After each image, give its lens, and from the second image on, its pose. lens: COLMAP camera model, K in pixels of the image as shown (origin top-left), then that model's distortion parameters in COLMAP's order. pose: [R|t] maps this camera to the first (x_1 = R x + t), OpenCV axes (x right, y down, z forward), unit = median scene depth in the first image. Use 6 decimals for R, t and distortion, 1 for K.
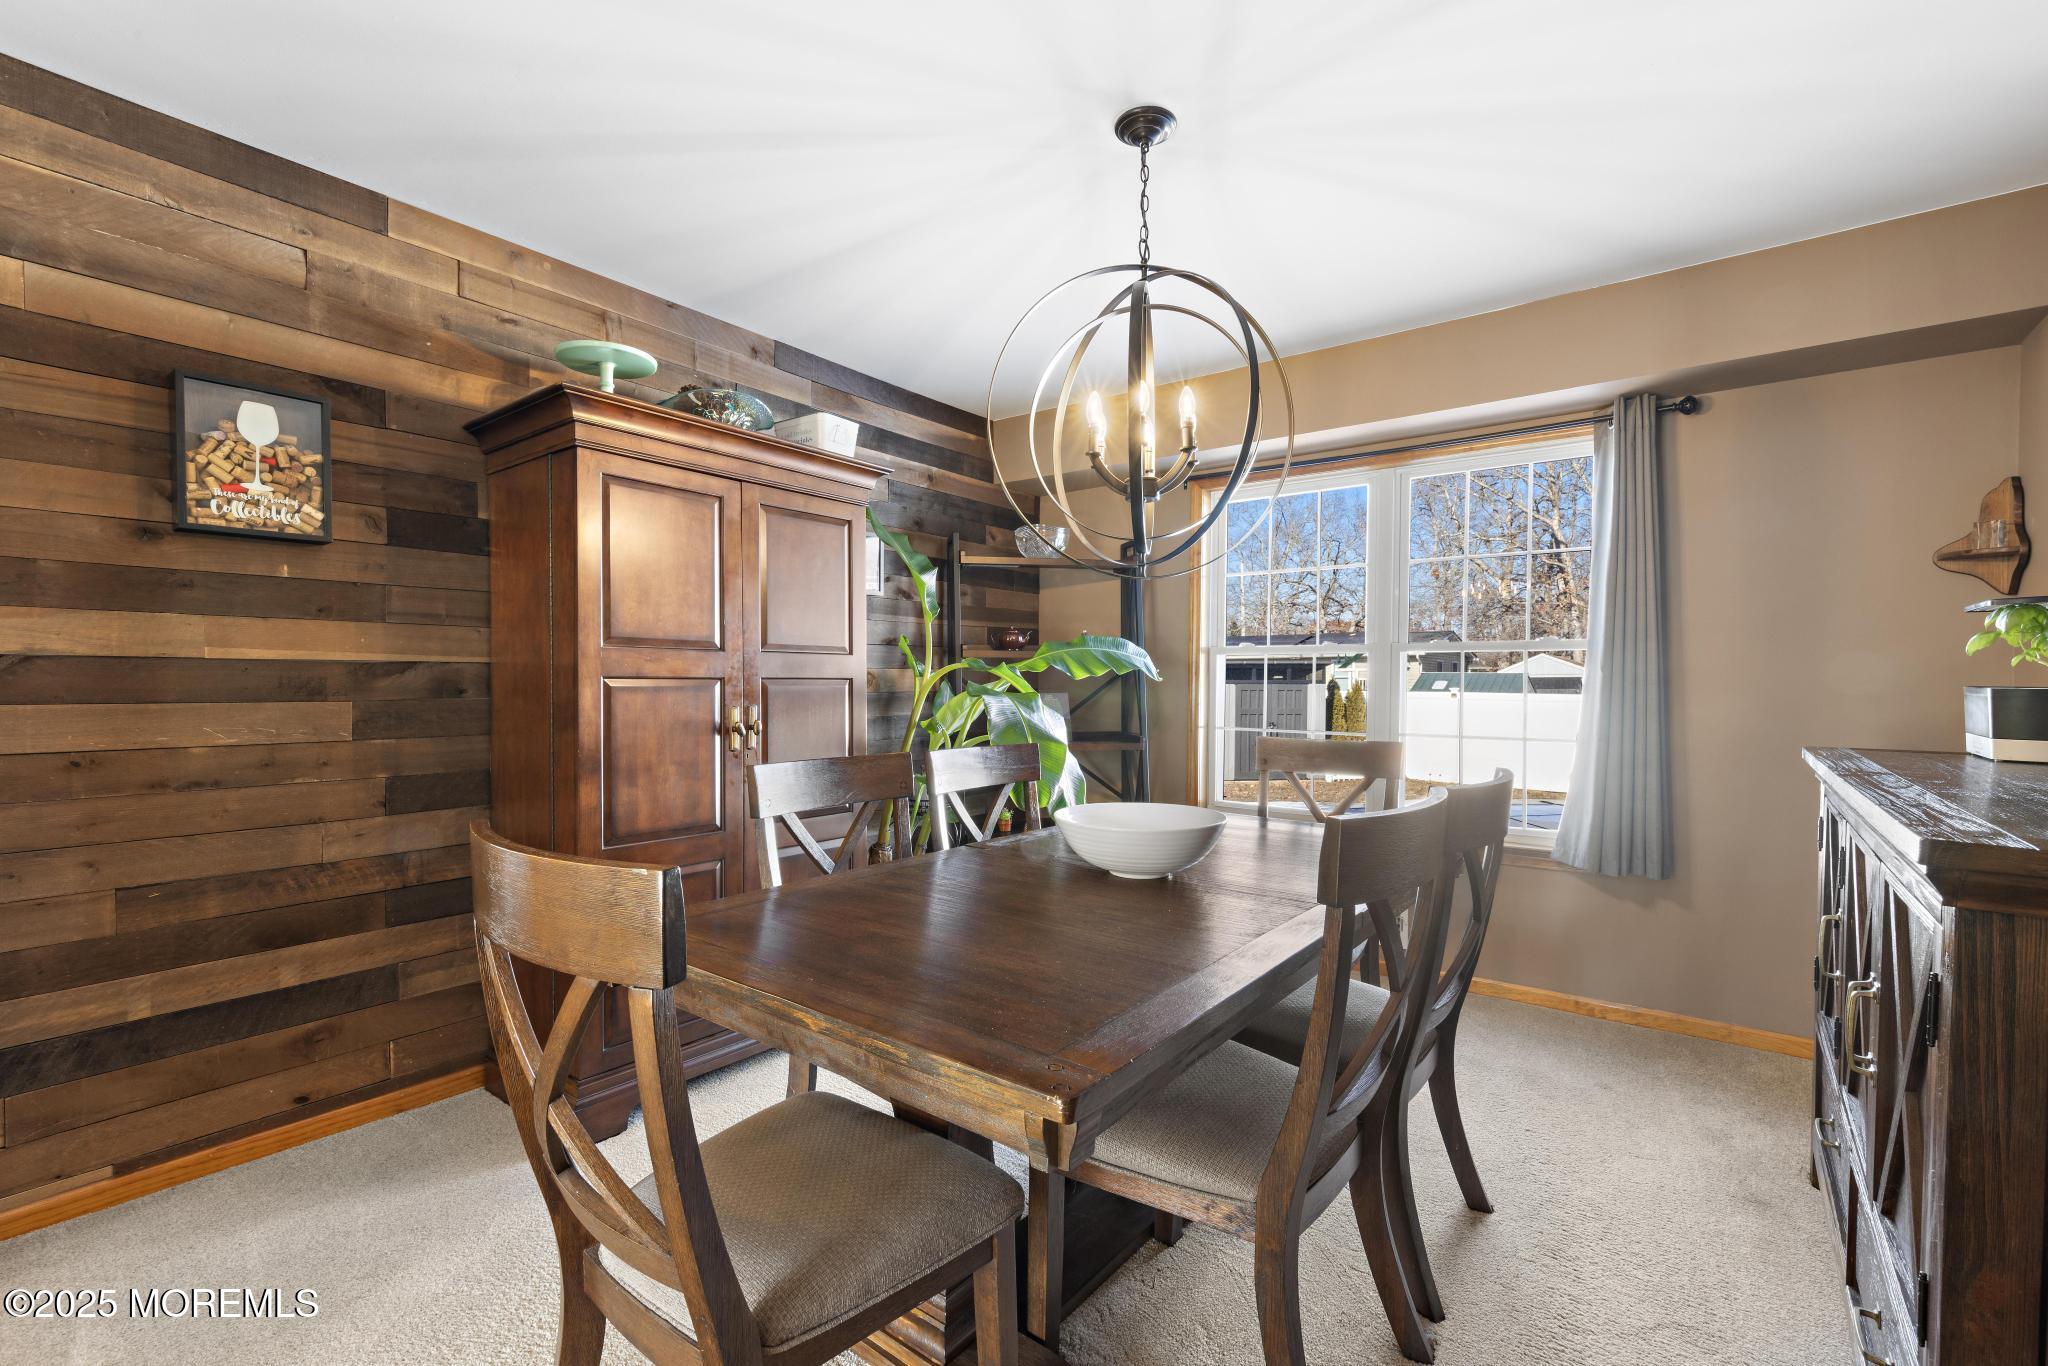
lens RADIAL K [[909.1, 0, 1026.9], [0, 909.1, 688.8], [0, 0, 1]] dist [0.002798, 0.000165]
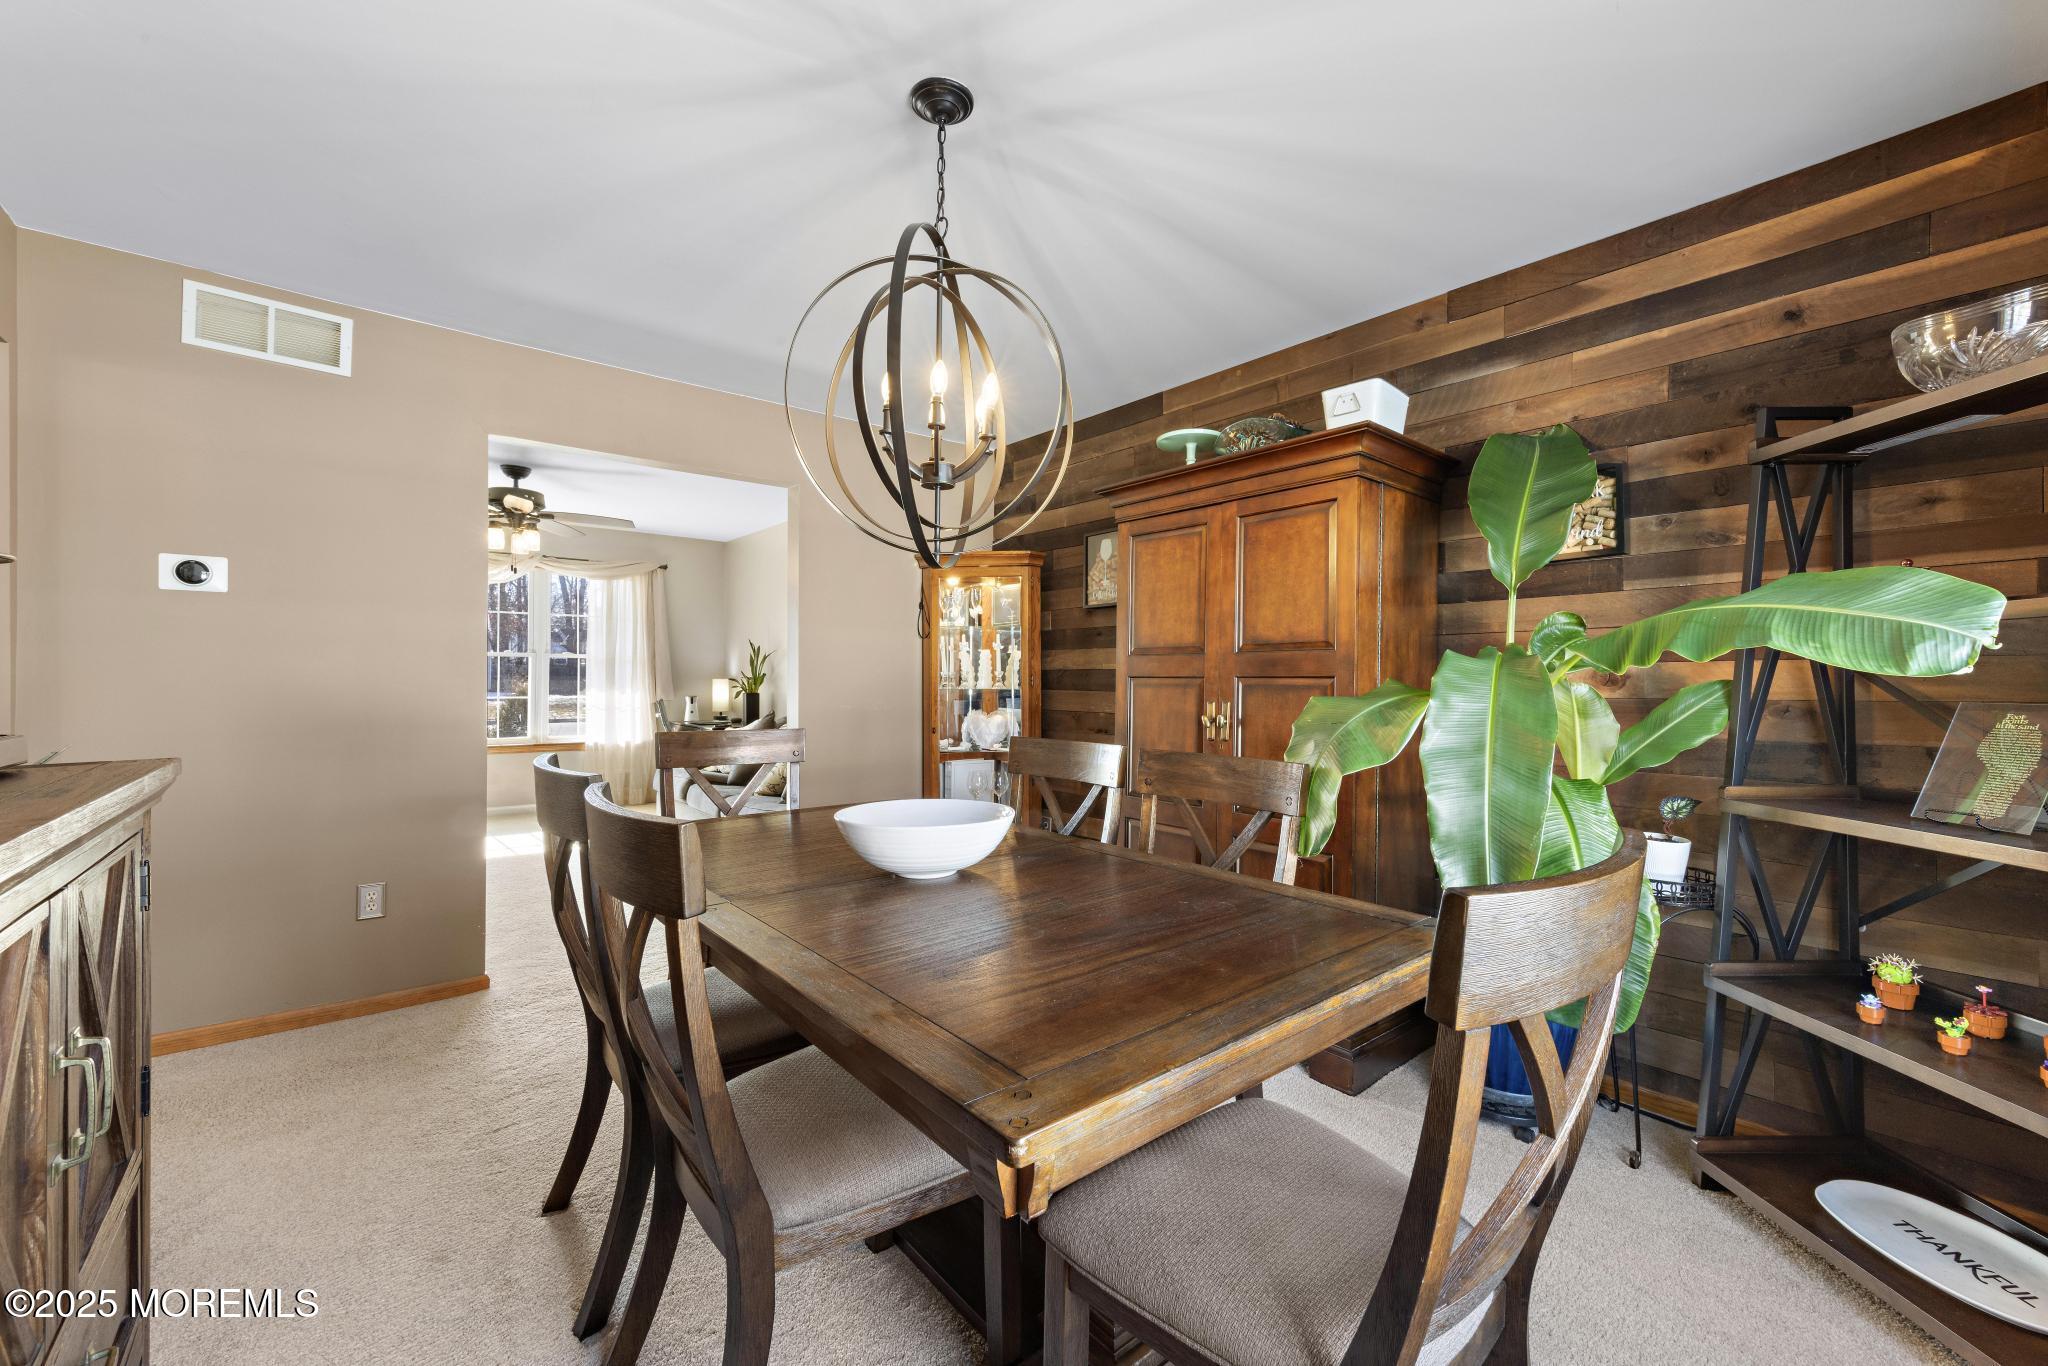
lens RADIAL K [[794.0, 0, 1026.5], [0, 794.0, 681.1], [0, 0, 1]] dist [0.000133, -0.000010]
pose [[-0.230728, -0.003538, -0.973012, 0.736710], [-0.017013, 0.999855, 0.000398, -0.003164], [0.972870, 0.016646, -0.230755, 1.040359]]
